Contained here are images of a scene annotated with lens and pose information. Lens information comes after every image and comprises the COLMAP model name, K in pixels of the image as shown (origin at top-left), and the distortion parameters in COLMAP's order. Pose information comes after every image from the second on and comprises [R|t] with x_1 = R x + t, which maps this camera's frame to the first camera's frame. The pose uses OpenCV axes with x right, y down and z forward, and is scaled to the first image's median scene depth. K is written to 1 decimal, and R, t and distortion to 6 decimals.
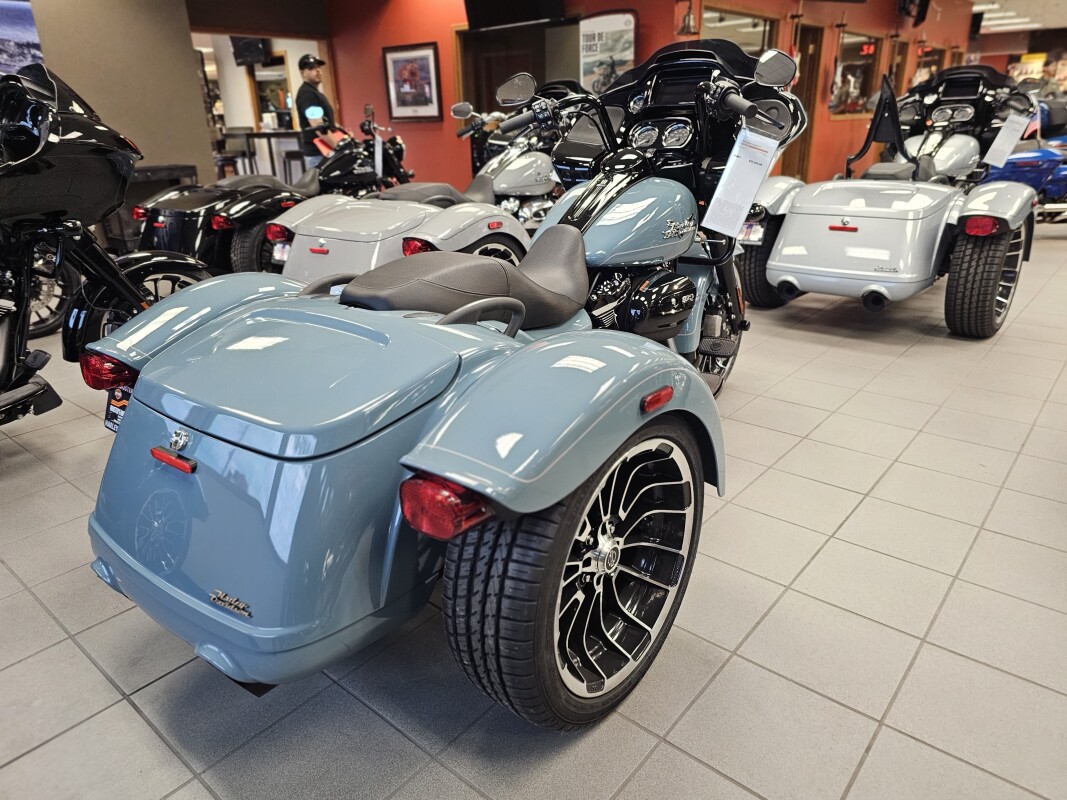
lens RADIAL K [[716.8, 0, 514.5], [0, 716.8, 408.2], [0, 0, 1]] dist [0.046135, -0.039666]
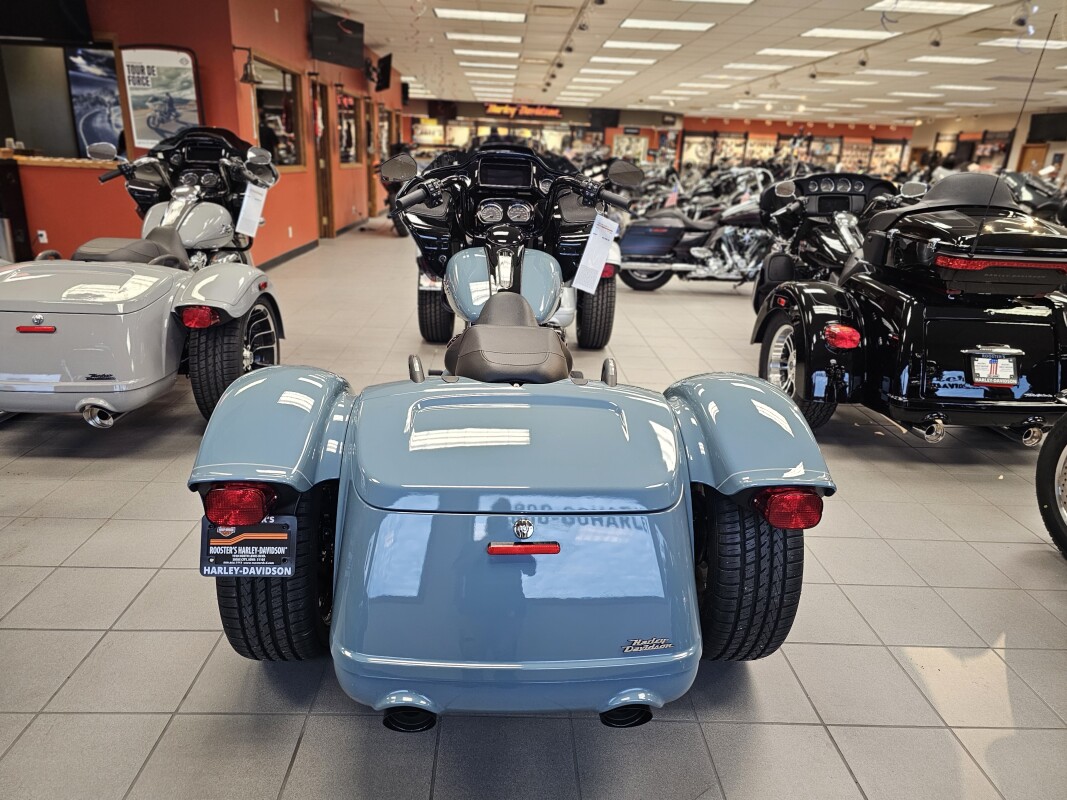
lens RADIAL K [[713.3, 0, 513.0], [0, 713.3, 411.0], [0, 0, 1]] dist [0.065462, -0.055530]
pose [[0.748307, -0.164773, 0.642563, -0.202781], [0.187894, 0.981638, 0.032907, -0.029782], [-0.636186, 0.096110, 0.765526, 0.036500]]
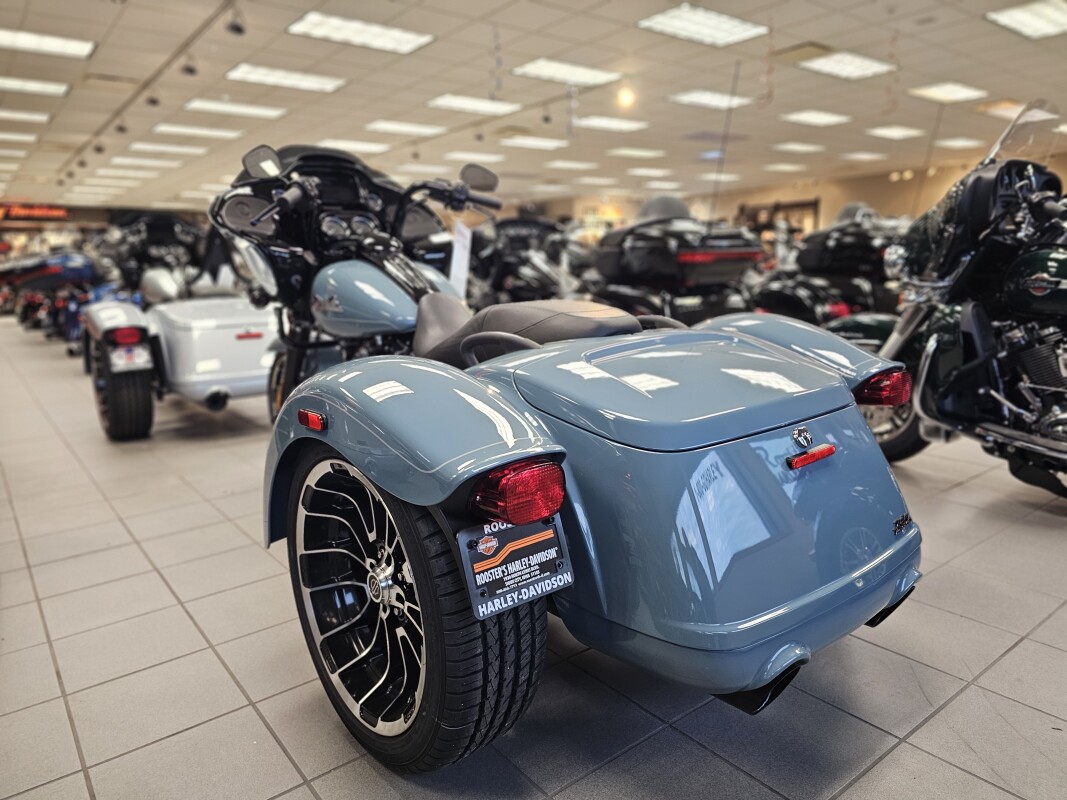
lens RADIAL K [[716.8, 0, 514.5], [0, 716.8, 408.2], [0, 0, 1]] dist [0.046135, -0.039666]
pose [[0.206244, -0.165938, 0.964328, -0.270962], [0.379204, 0.922056, 0.077563, -0.039539], [-0.902035, 0.349680, 0.253093, 0.201351]]
